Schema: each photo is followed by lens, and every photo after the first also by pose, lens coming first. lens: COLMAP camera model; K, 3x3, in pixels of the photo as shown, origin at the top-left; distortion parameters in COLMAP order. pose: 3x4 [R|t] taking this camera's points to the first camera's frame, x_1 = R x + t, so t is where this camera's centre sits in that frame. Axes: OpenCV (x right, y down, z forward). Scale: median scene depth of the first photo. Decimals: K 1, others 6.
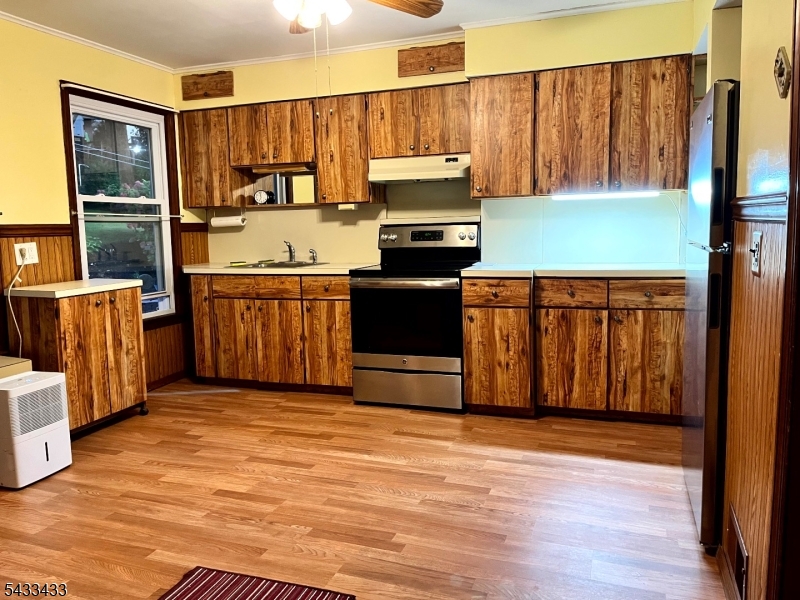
lens RADIAL K [[605.5, 0, 398.9], [0, 605.5, 298.2], [0, 0, 1]] dist [0.061263, -0.072589]
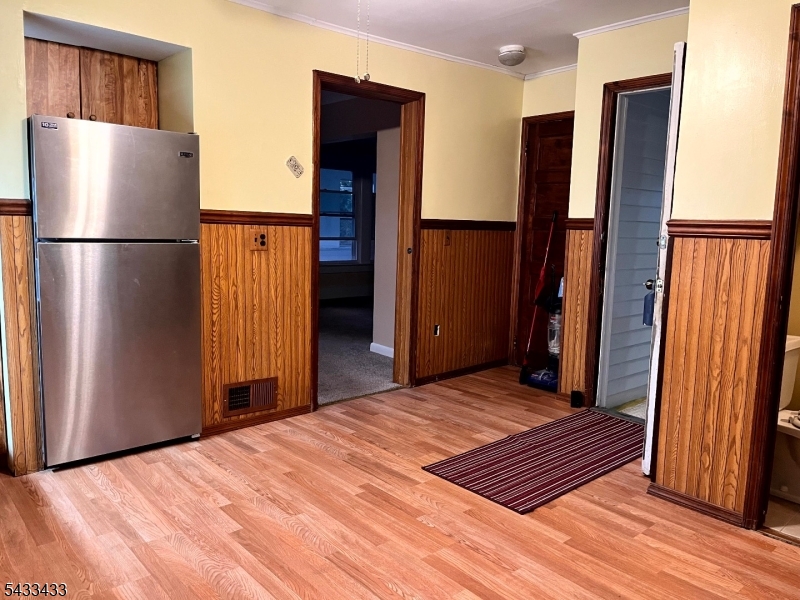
lens RADIAL K [[605.5, 0, 399.6], [0, 605.5, 300.6], [0, 0, 1]] dist [0.061263, -0.072589]
pose [[-0.881750, -0.055461, 0.468444, -0.538955], [0.051665, 0.975735, 0.212771, -0.189707], [-0.468878, 0.211813, -0.857490, 1.692897]]
